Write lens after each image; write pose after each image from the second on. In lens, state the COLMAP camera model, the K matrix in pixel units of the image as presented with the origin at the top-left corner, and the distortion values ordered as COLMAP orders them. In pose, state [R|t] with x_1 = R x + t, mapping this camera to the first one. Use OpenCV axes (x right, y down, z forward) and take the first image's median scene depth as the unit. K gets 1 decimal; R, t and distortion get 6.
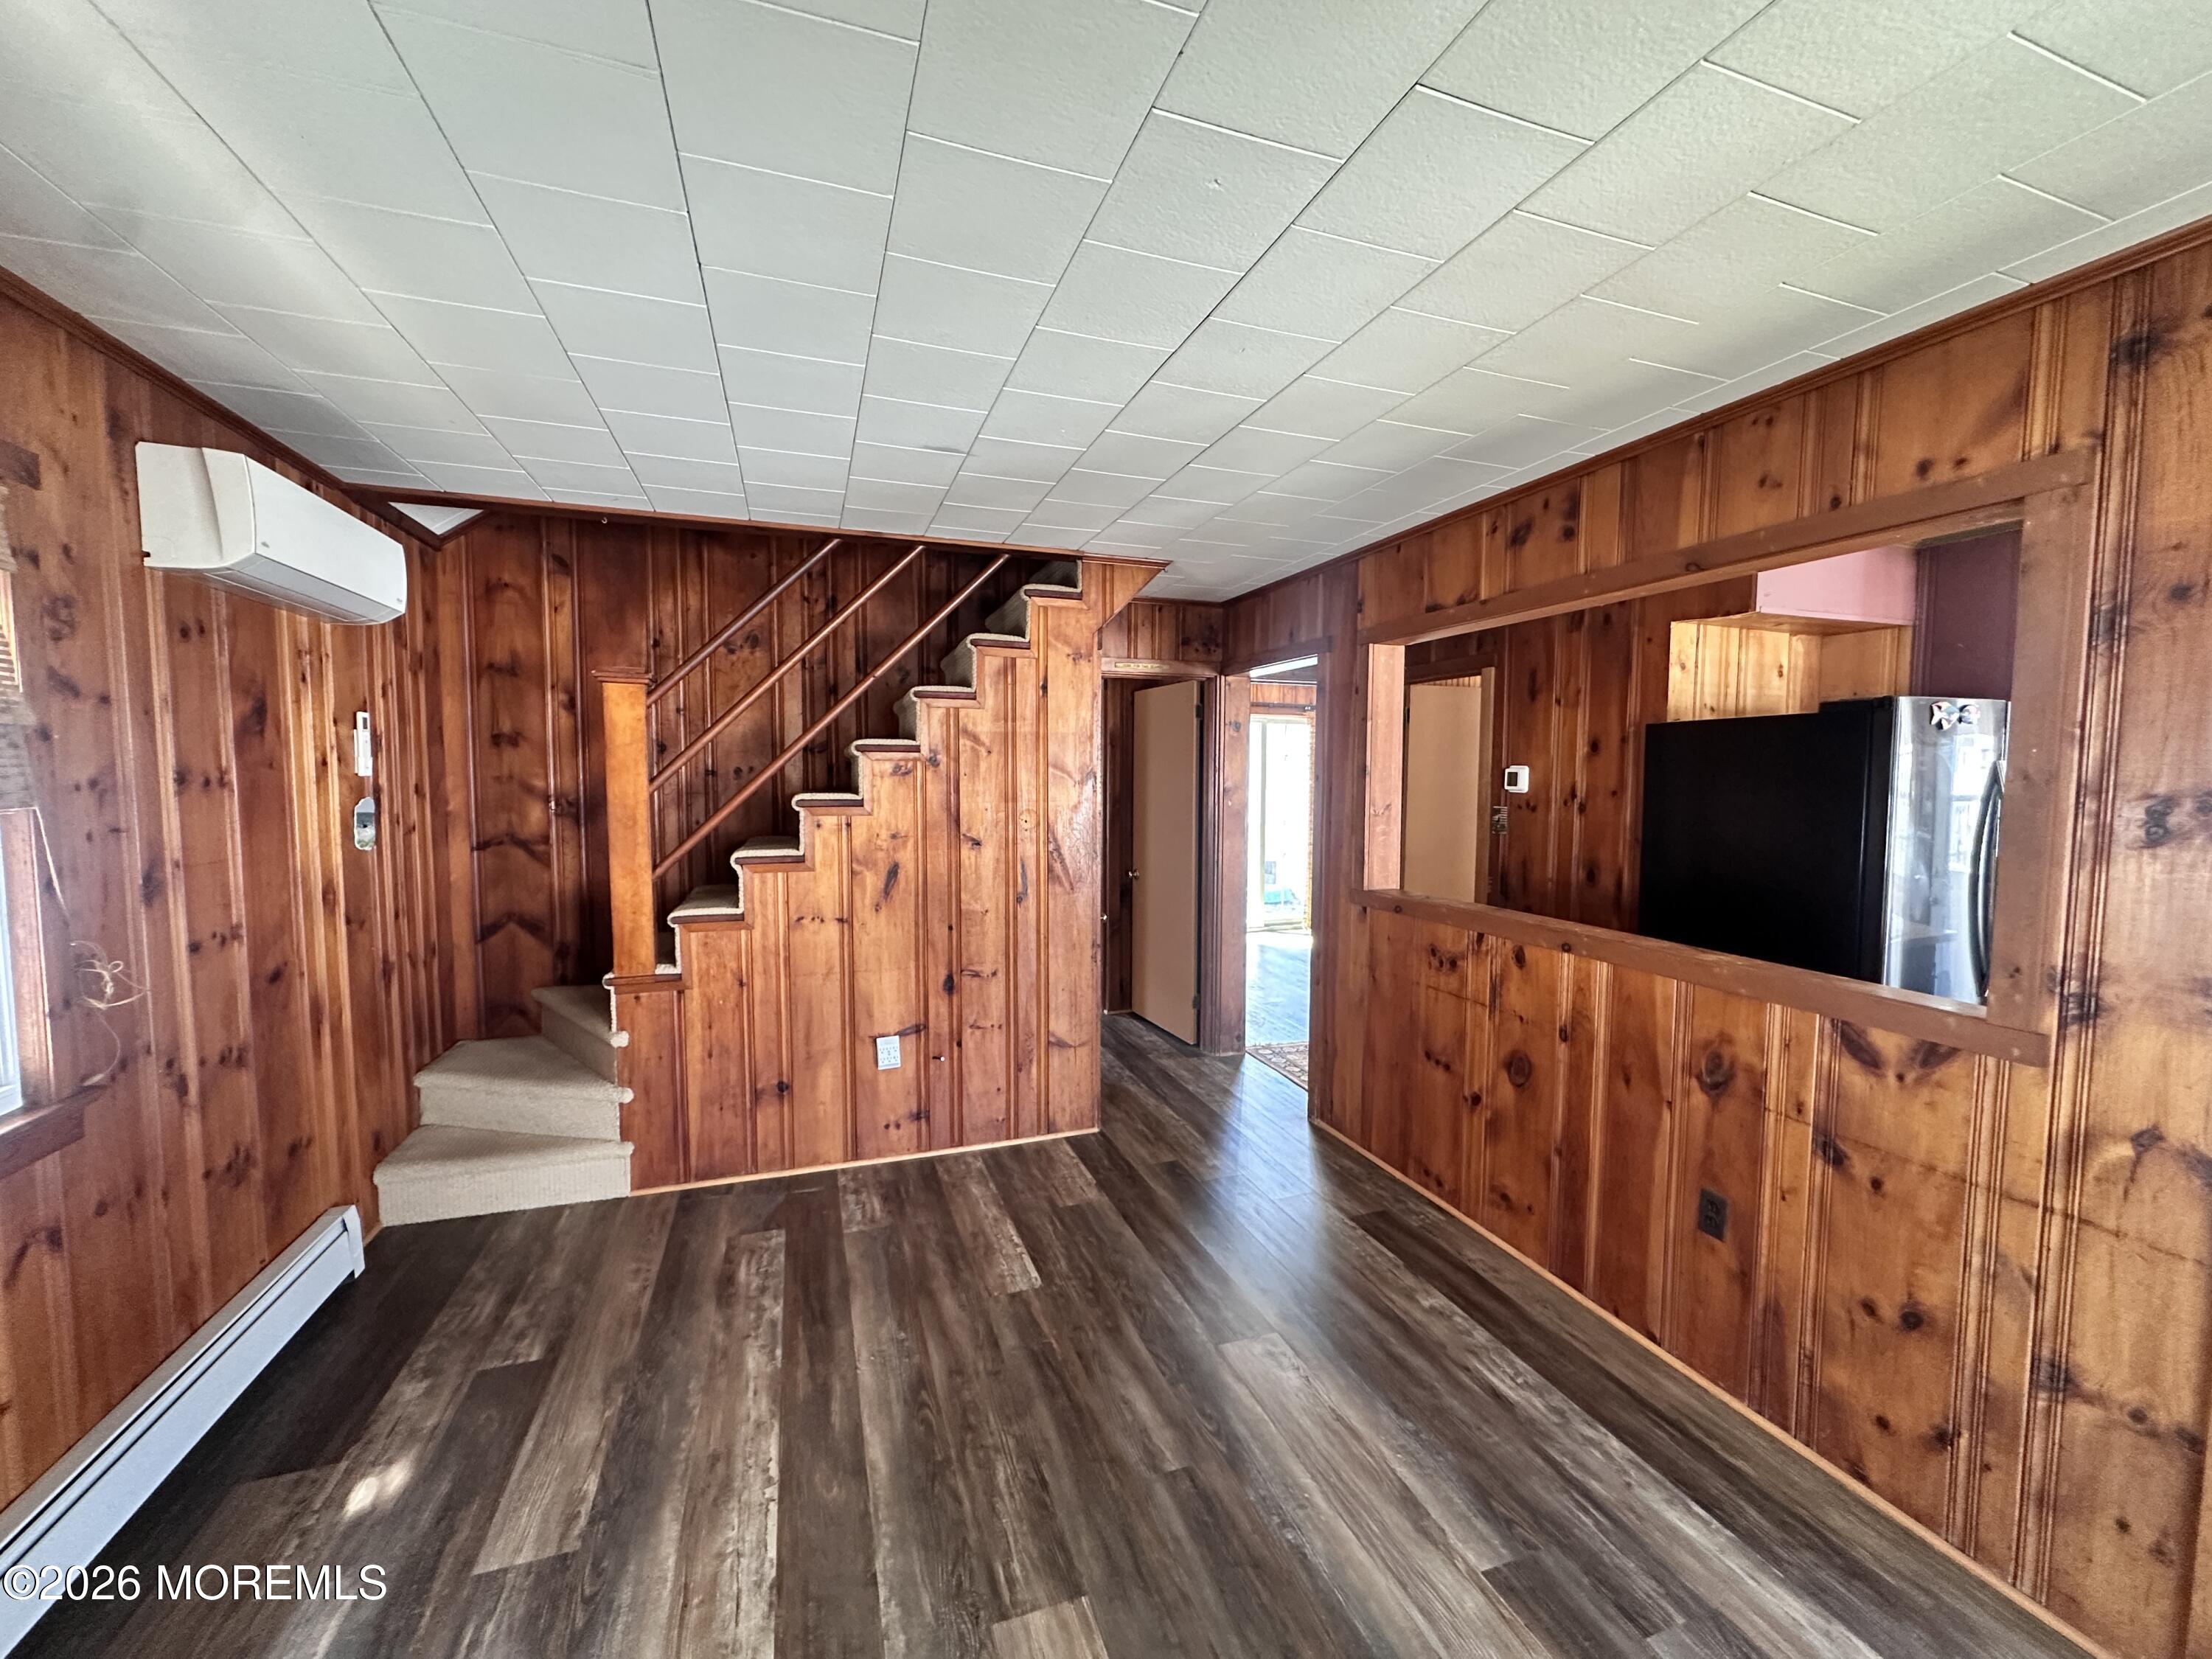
lens RADIAL K [[882.4, 0, 1106.0], [0, 882.4, 829.5], [0, 0, 1]] dist [-0.000526, 0.000335]
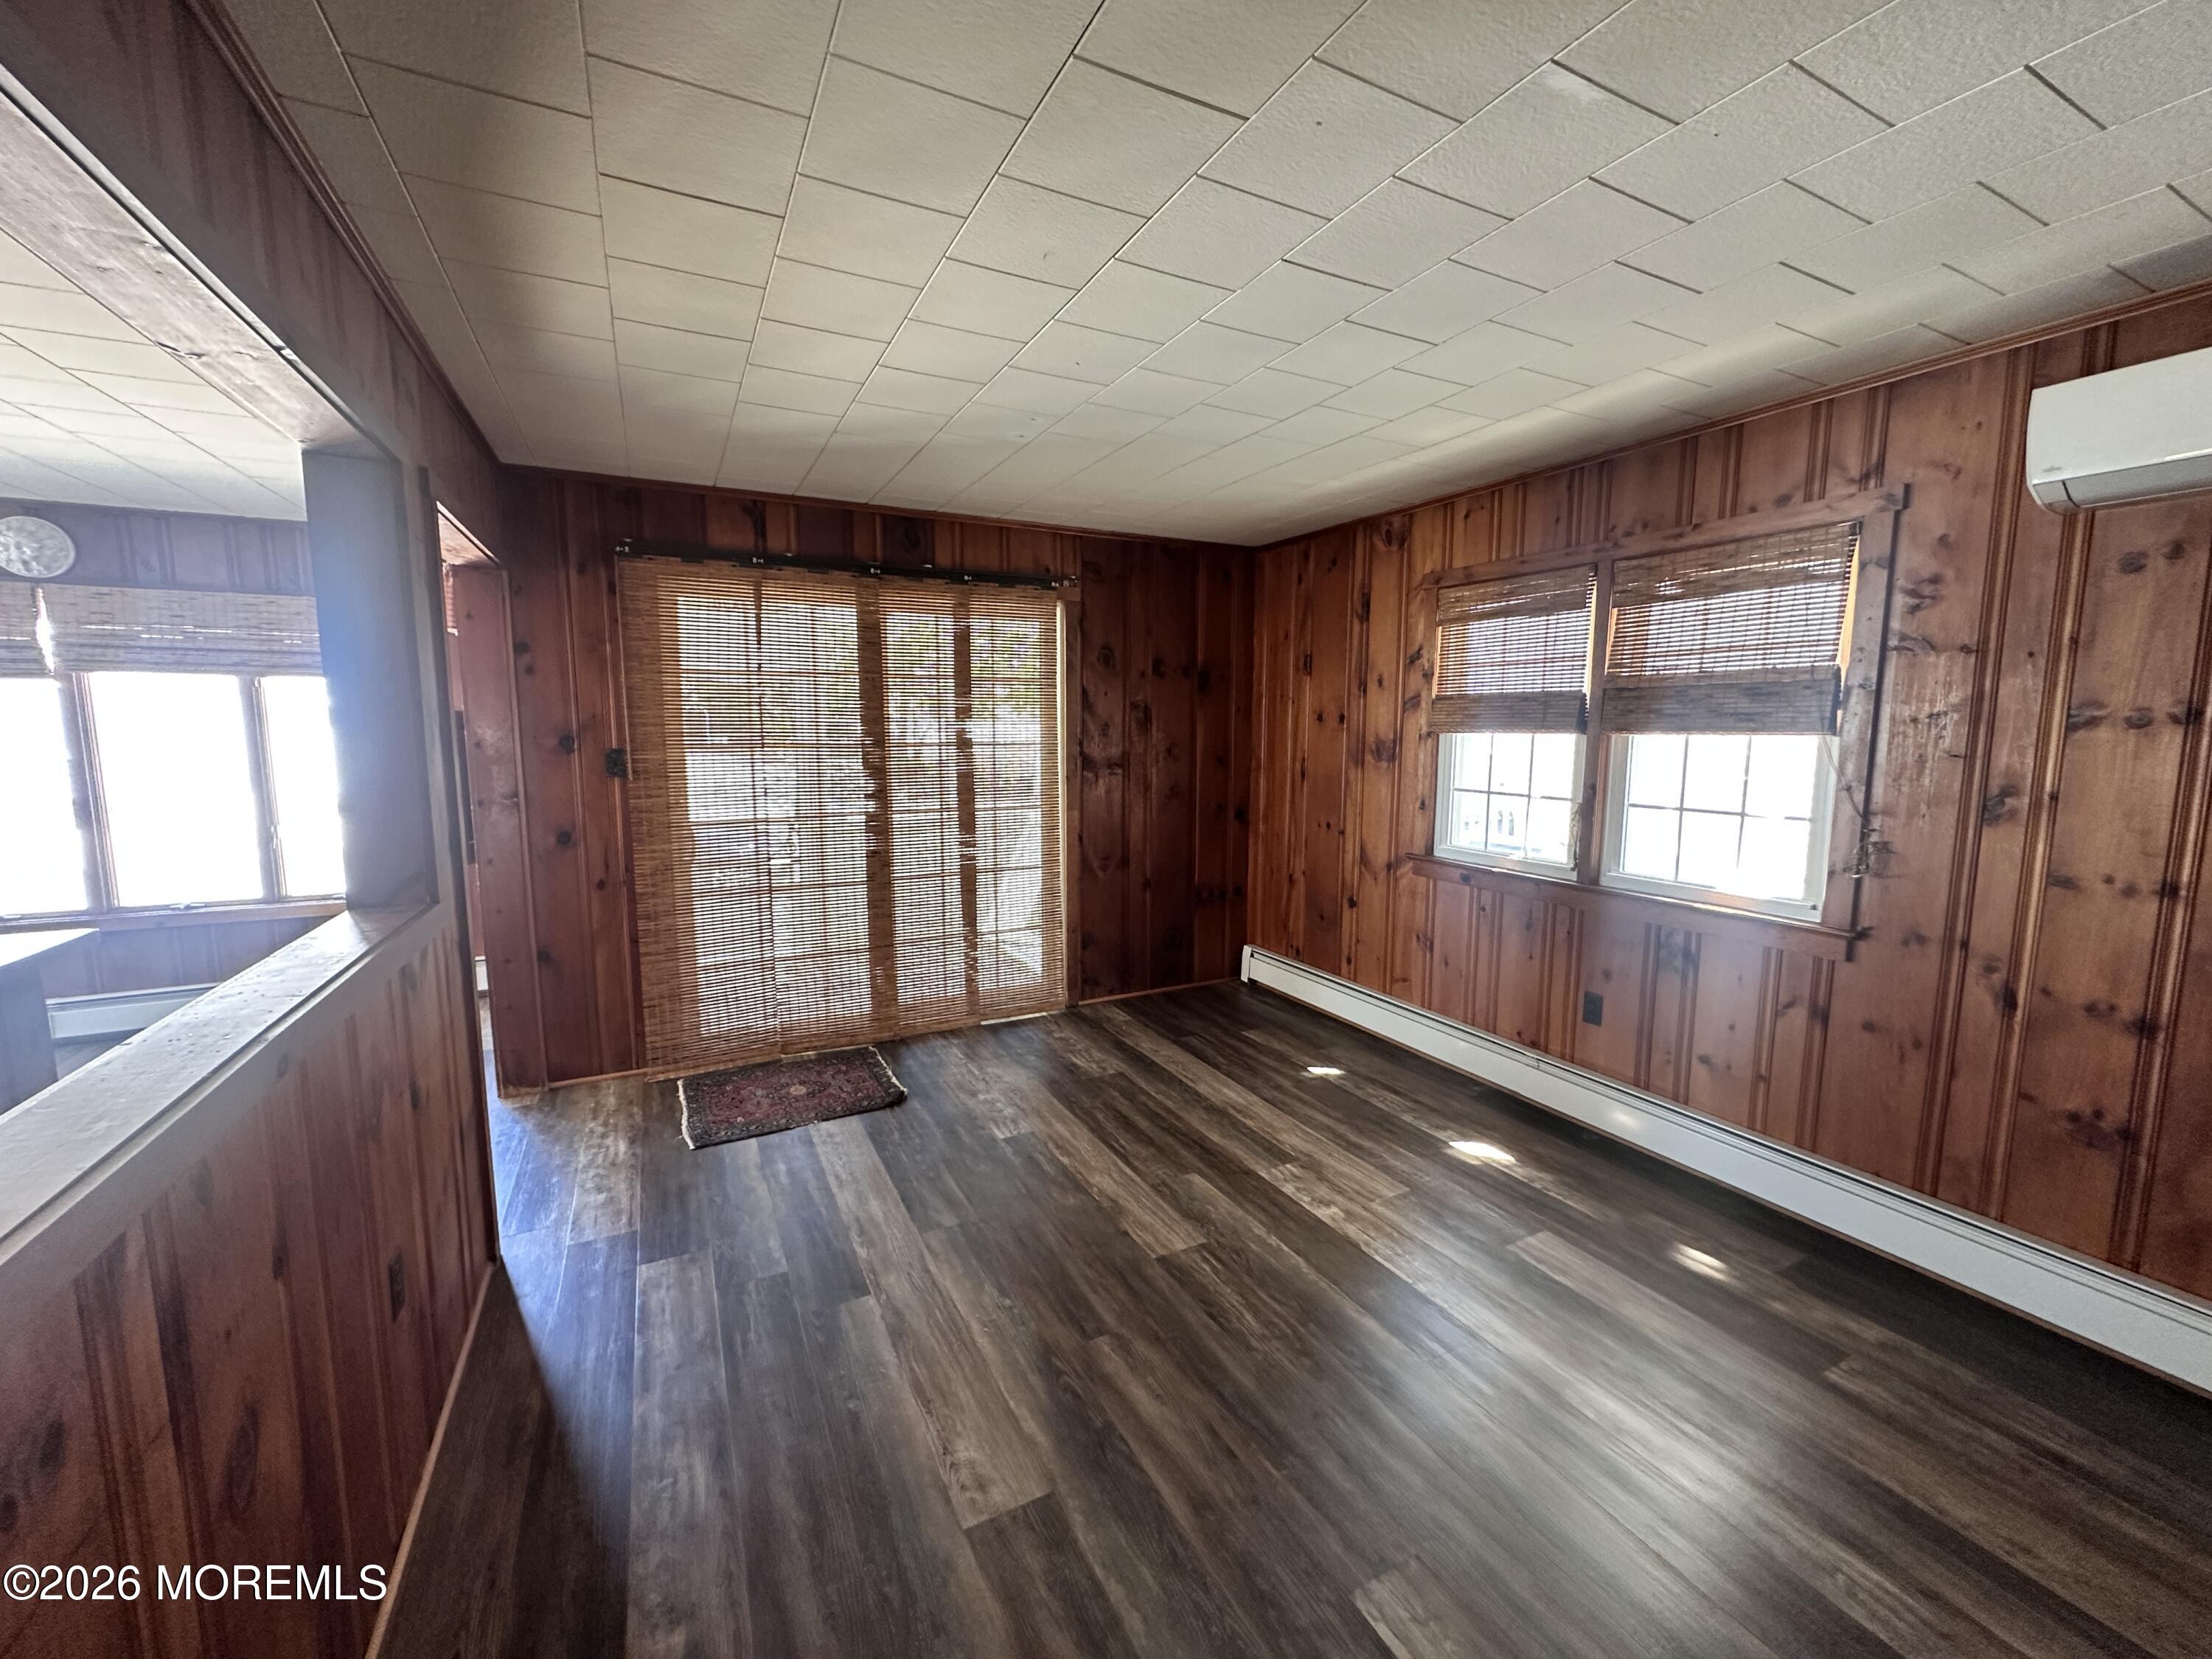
lens RADIAL K [[881.7, 0, 1103.1], [0, 881.7, 827.4], [0, 0, 1]] dist [-0.000195, 0.000282]
pose [[-0.991134, 0.008251, -0.132609, 0.135189], [-0.016294, 0.982988, 0.182944, -0.064199], [0.131863, 0.183482, -0.974139, 1.228262]]
